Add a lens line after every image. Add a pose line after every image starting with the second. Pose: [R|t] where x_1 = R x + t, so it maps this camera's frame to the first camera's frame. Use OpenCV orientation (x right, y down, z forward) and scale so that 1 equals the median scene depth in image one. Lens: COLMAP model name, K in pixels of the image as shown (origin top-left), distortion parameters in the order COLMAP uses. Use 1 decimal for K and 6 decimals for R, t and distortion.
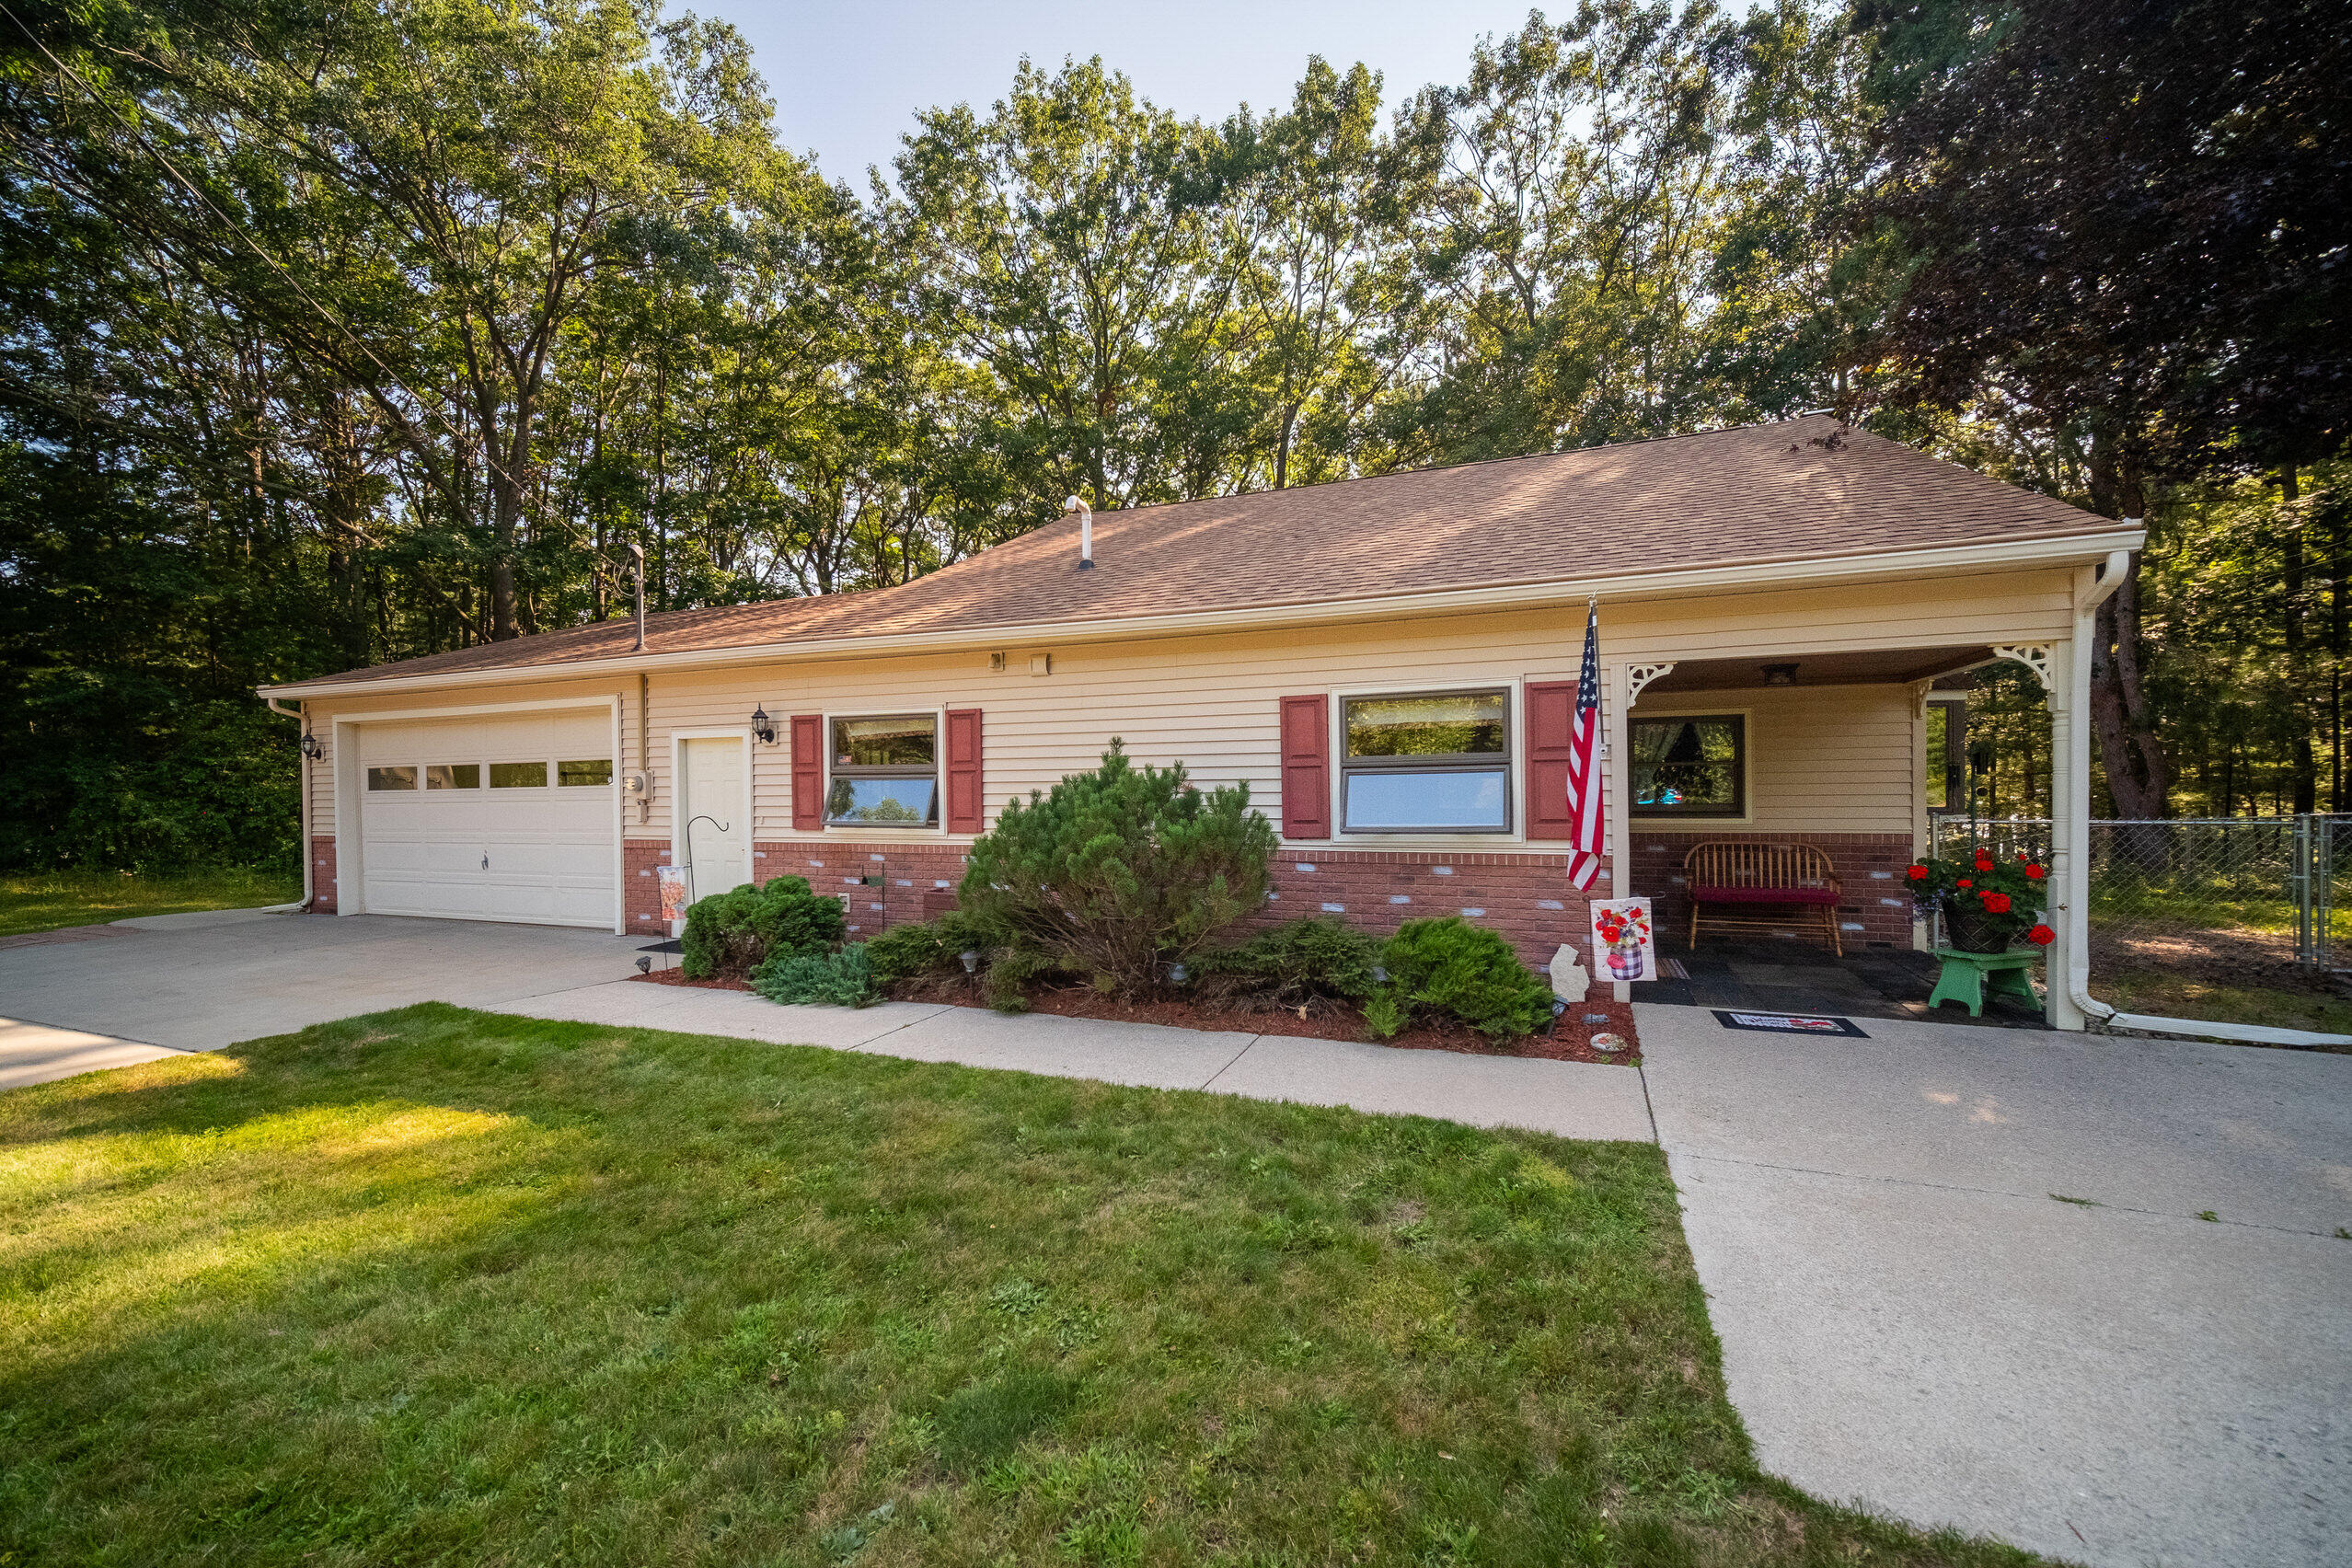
lens RADIAL K [[975.1, 0, 1172.5], [0, 975.1, 802.4], [0, 0, 1]] dist [-0.003183, -0.000488]
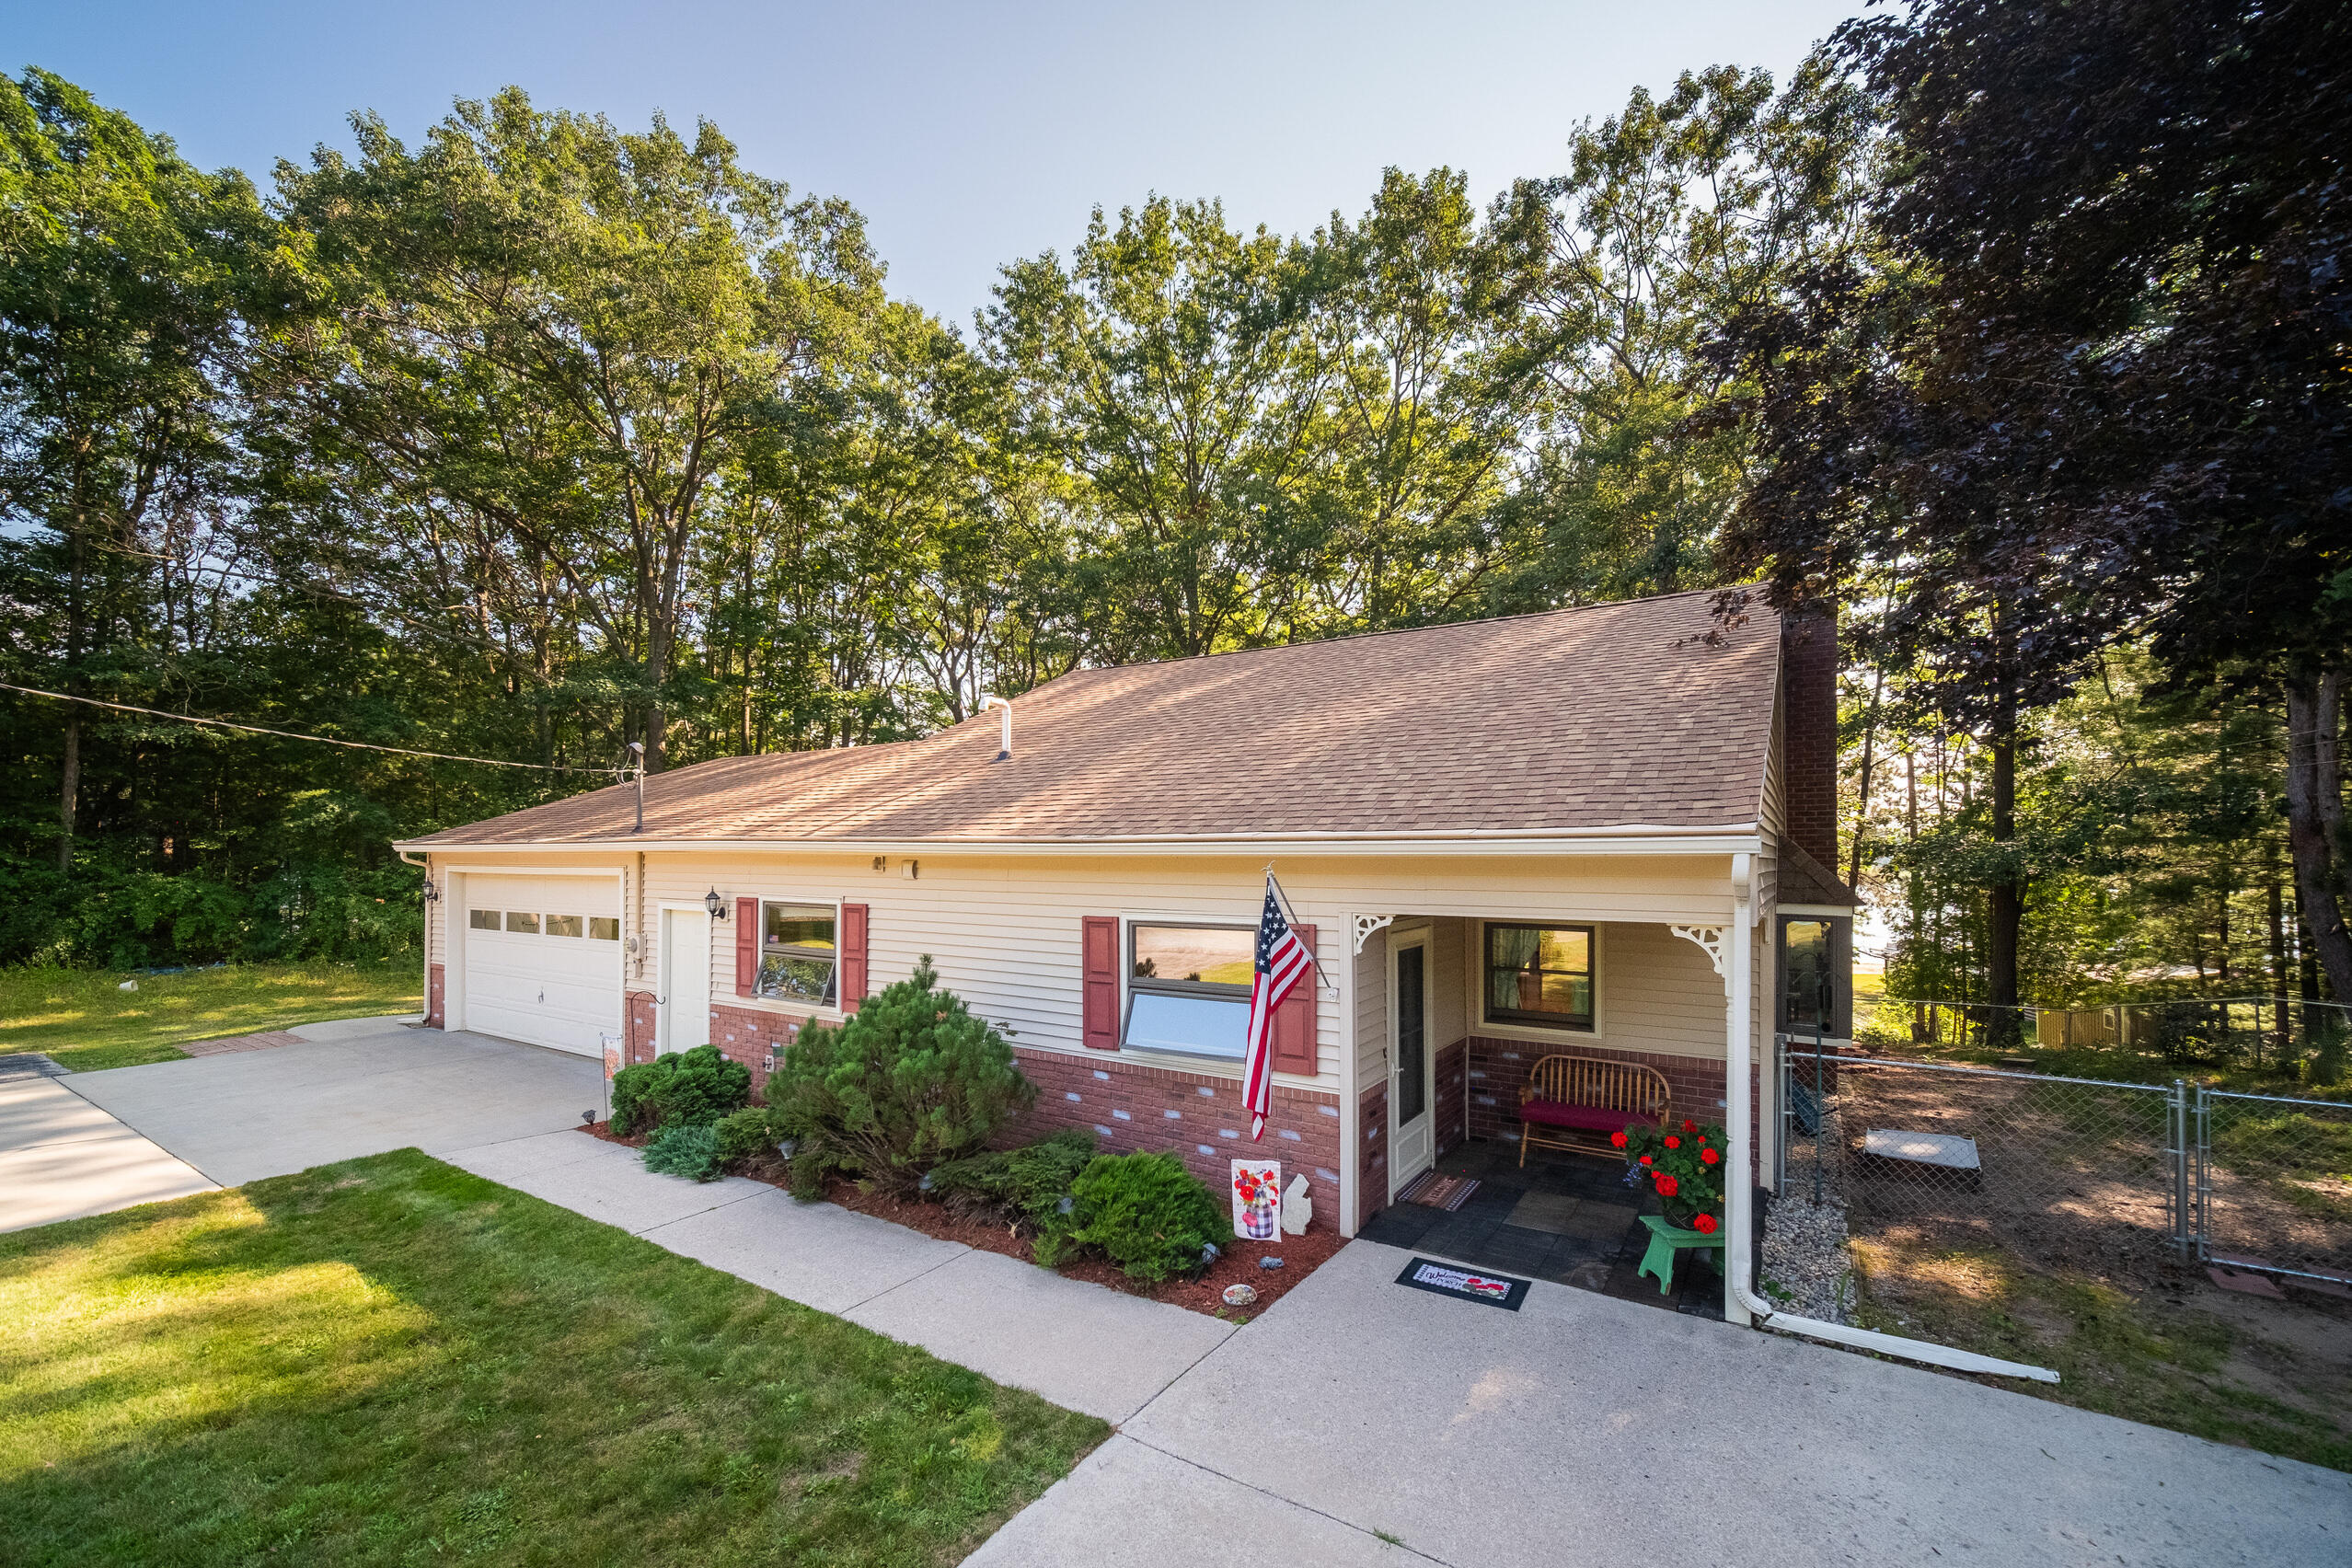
lens RADIAL K [[1003.4, 0, 1167.2], [0, 1003.4, 854.8], [0, 0, 1]] dist [-0.001502, -0.001193]
pose [[0.981056, 0.014781, -0.193162, 0.336304], [-0.018352, 0.999692, -0.016710, -0.128669], [0.192856, 0.019939, 0.981025, -0.066722]]
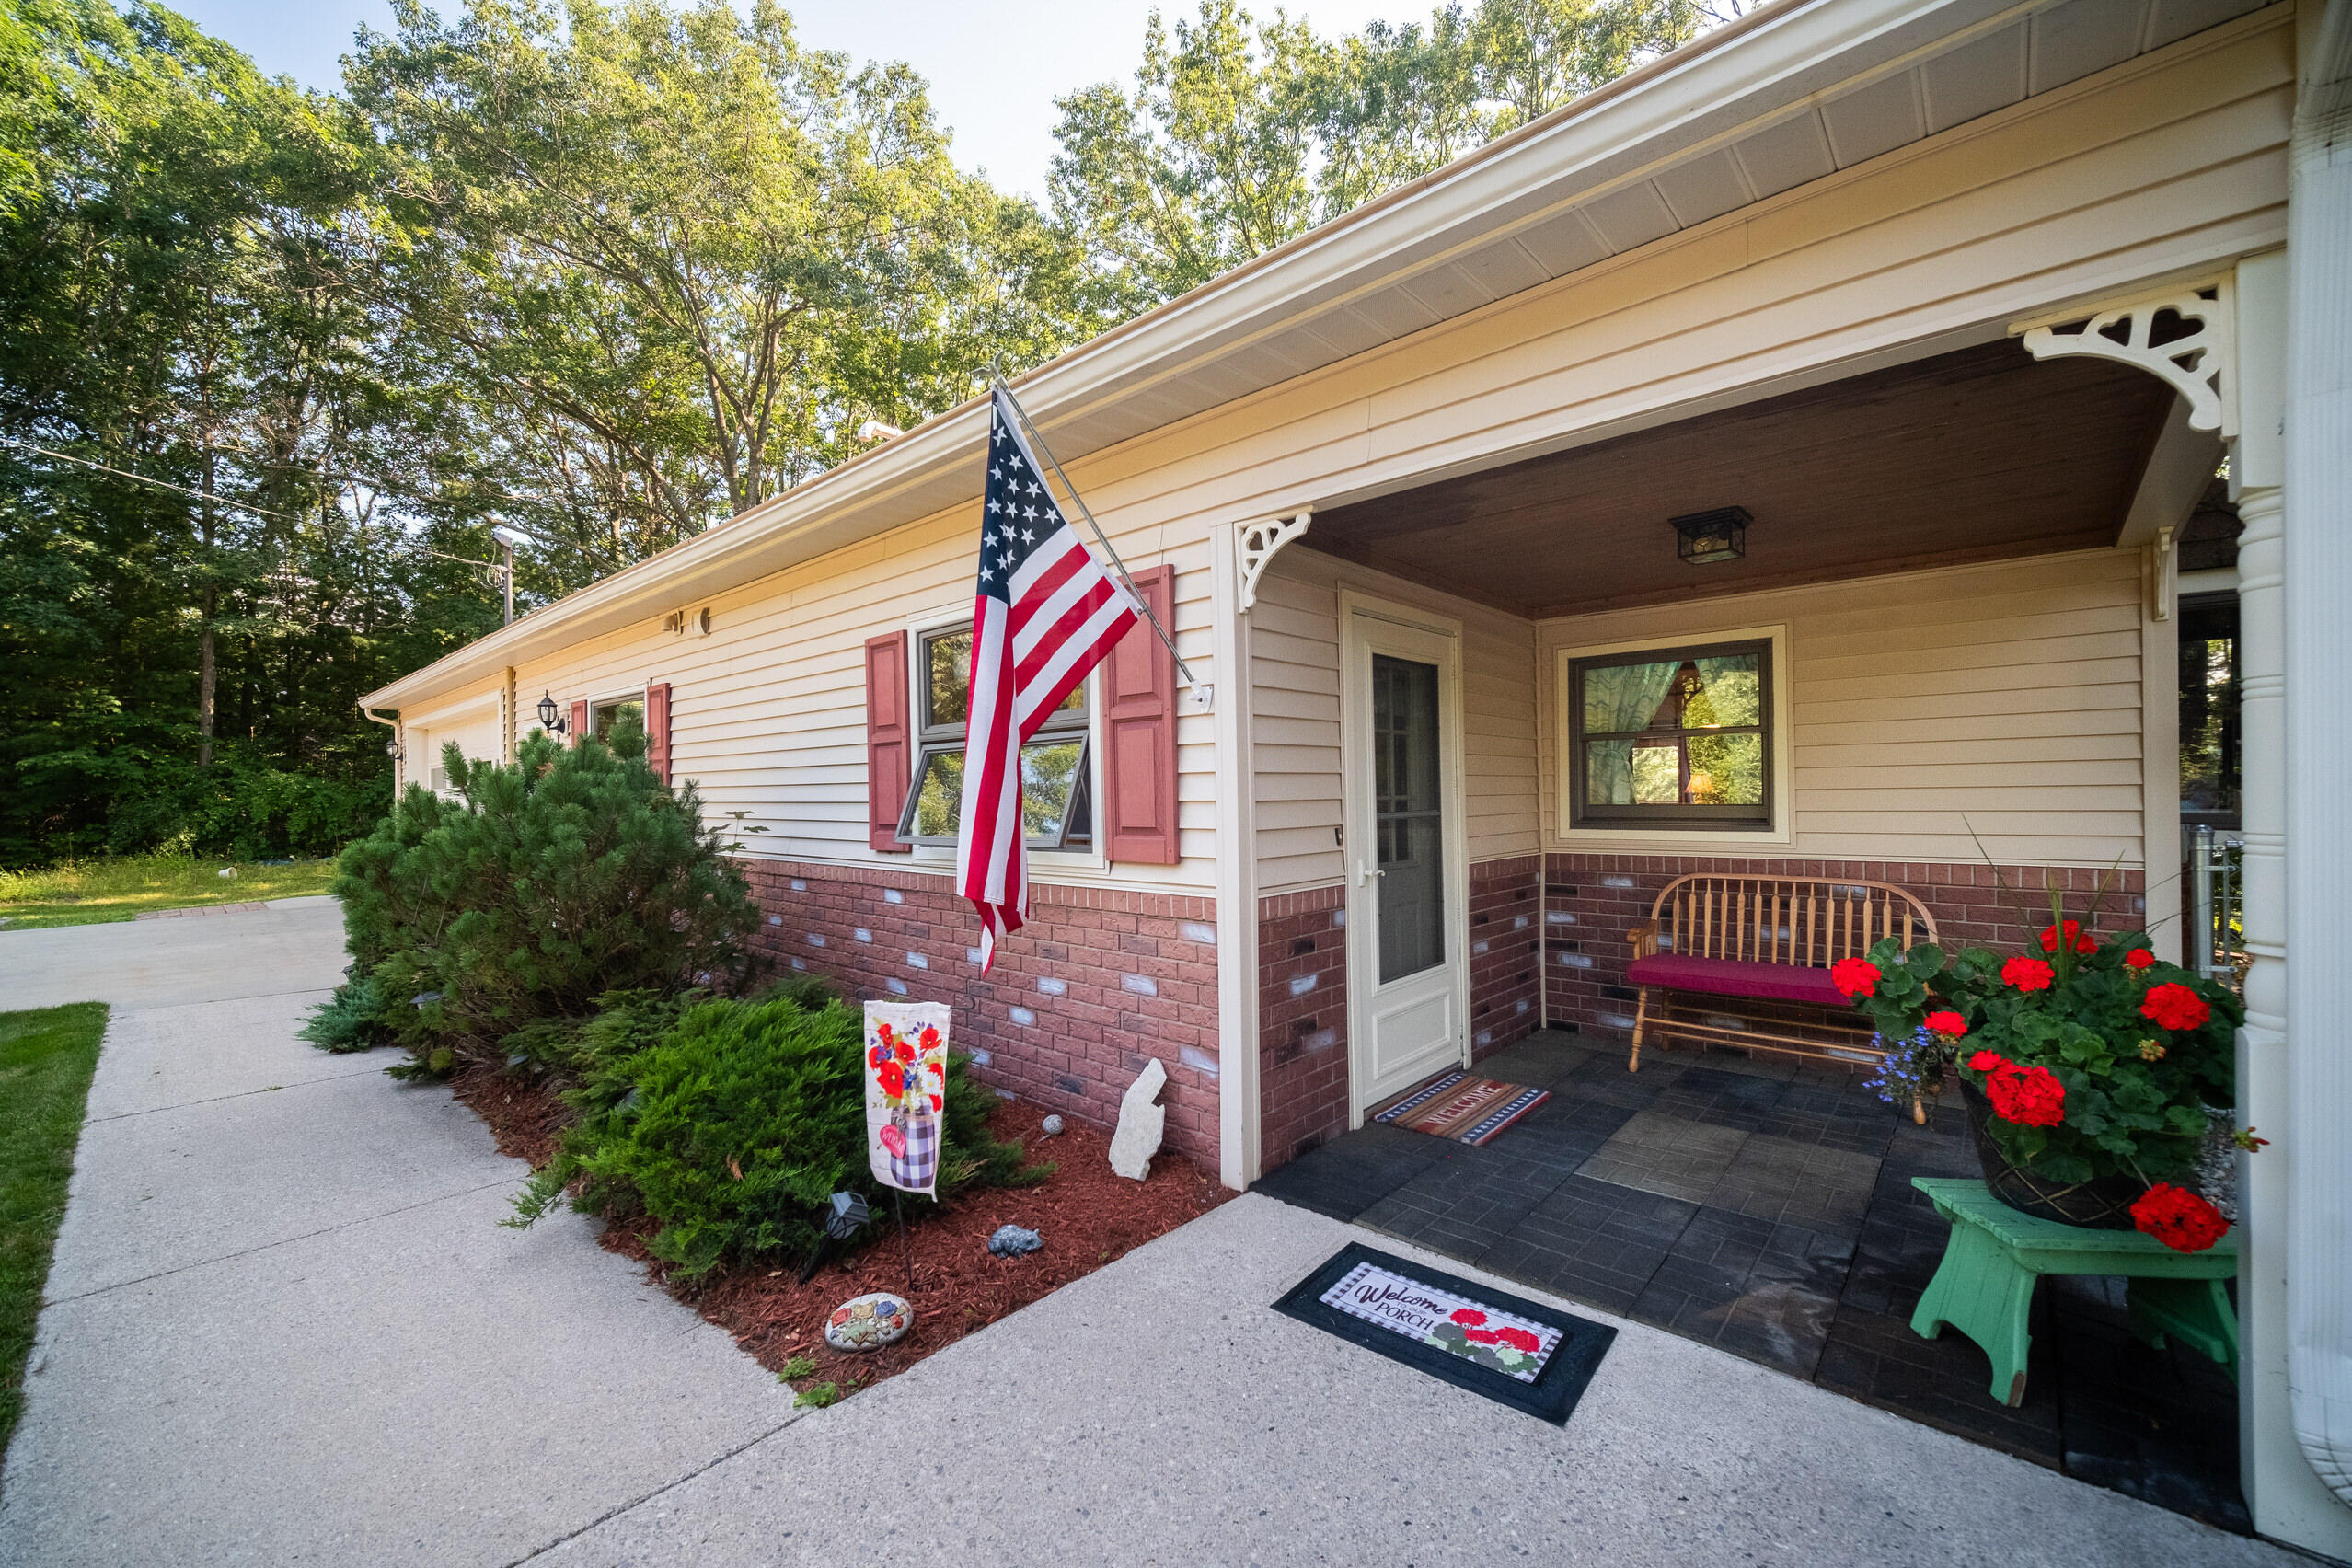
lens RADIAL K [[952.3, 0, 1165.4], [0, 952.3, 798.4], [0, 0, 1]] dist [-0.002667, -0.000648]
pose [[0.938267, 0.002382, -0.345902, 0.425336], [-0.006210, 0.999931, -0.009961, 0.004768], [0.345855, 0.011494, 0.938218, 0.368620]]
